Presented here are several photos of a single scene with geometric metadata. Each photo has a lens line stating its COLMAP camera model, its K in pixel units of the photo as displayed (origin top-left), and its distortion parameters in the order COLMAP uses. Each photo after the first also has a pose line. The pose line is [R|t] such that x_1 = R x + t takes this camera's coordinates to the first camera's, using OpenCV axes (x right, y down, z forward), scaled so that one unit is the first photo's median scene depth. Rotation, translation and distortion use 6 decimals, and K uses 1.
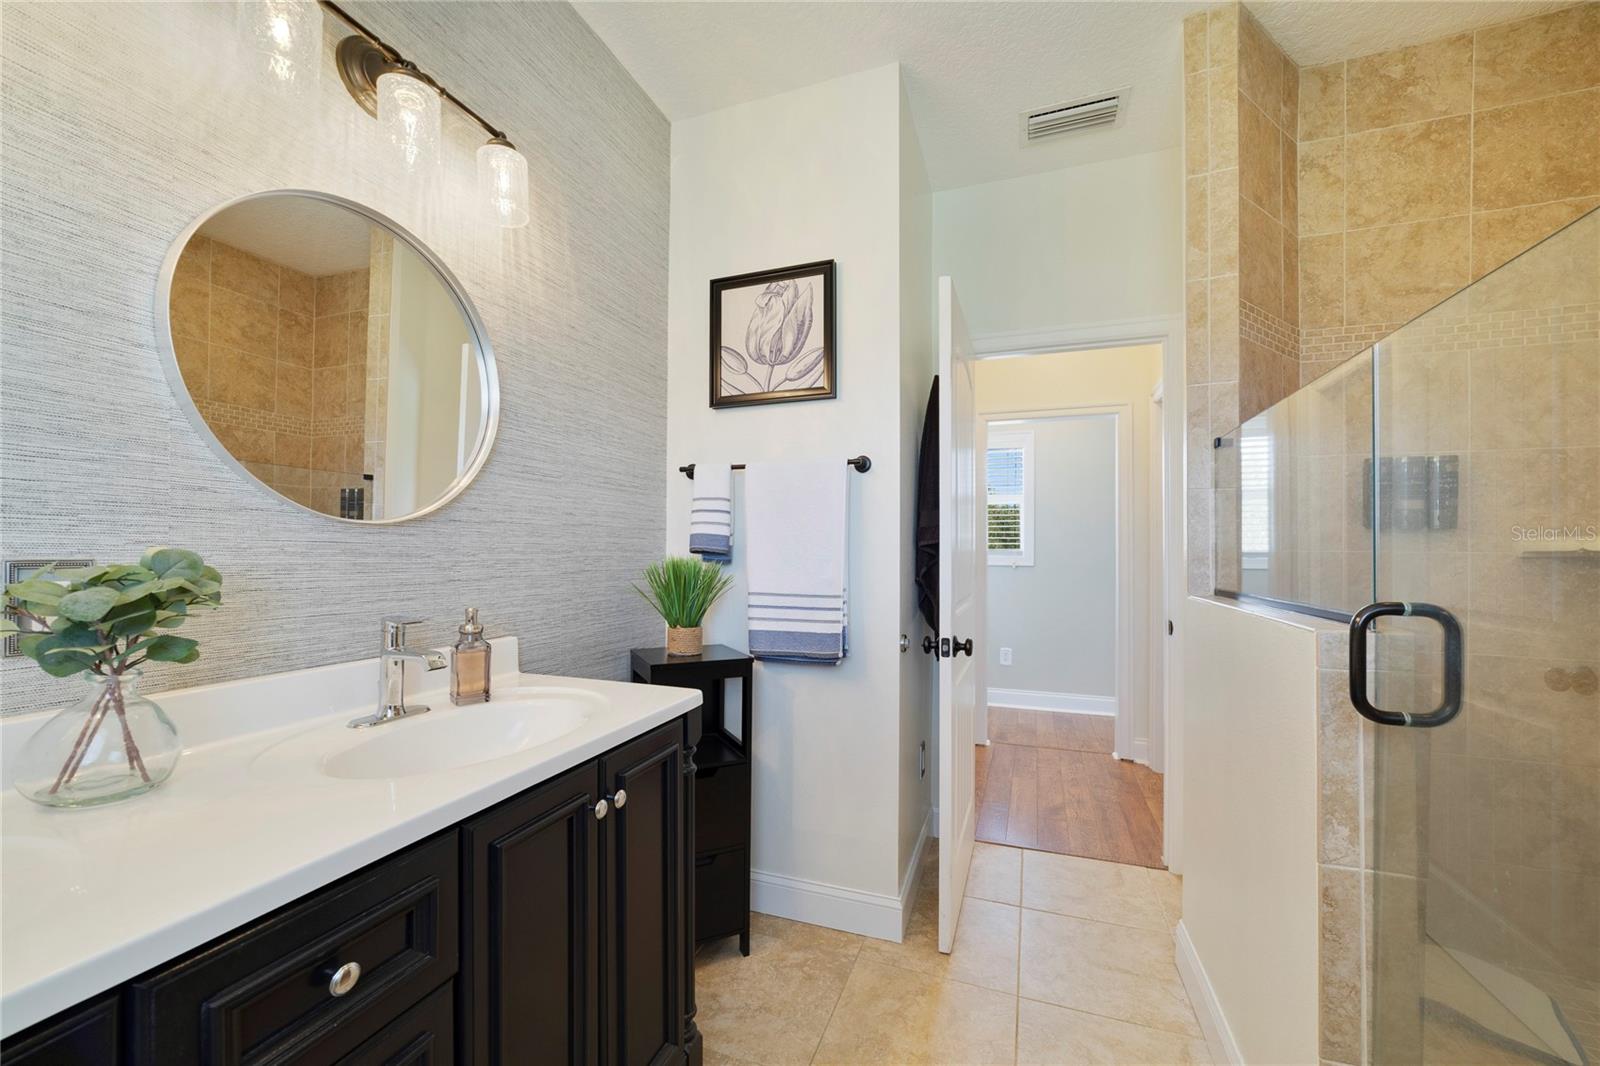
lens RADIAL K [[615.5, 0, 804.7], [0, 615.5, 546.4], [0, 0, 1]] dist [-0.024558, 0.008927]
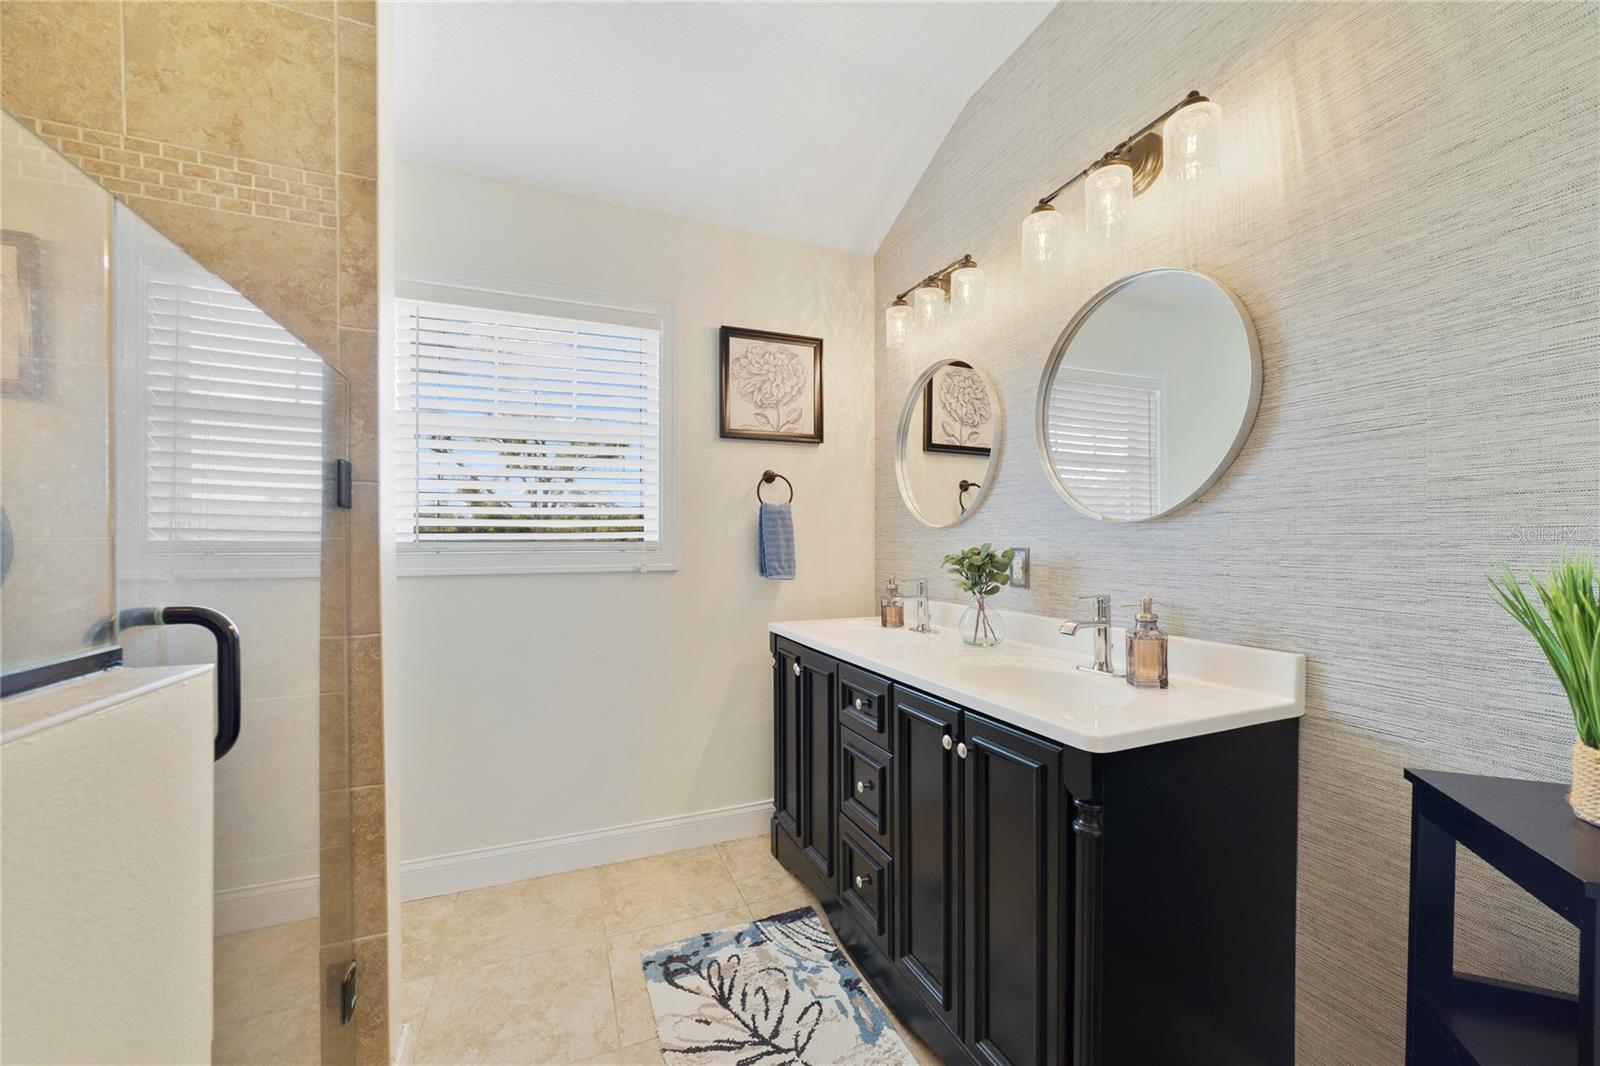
lens RADIAL K [[615.5, 0, 804.7], [0, 615.5, 546.4], [0, 0, 1]] dist [-0.024558, 0.008927]
pose [[-0.737106, 0.008200, -0.675727, 0.530965], [0.009768, 0.999951, 0.001480, 0.003353], [0.675707, -0.005510, -0.737150, 1.204611]]
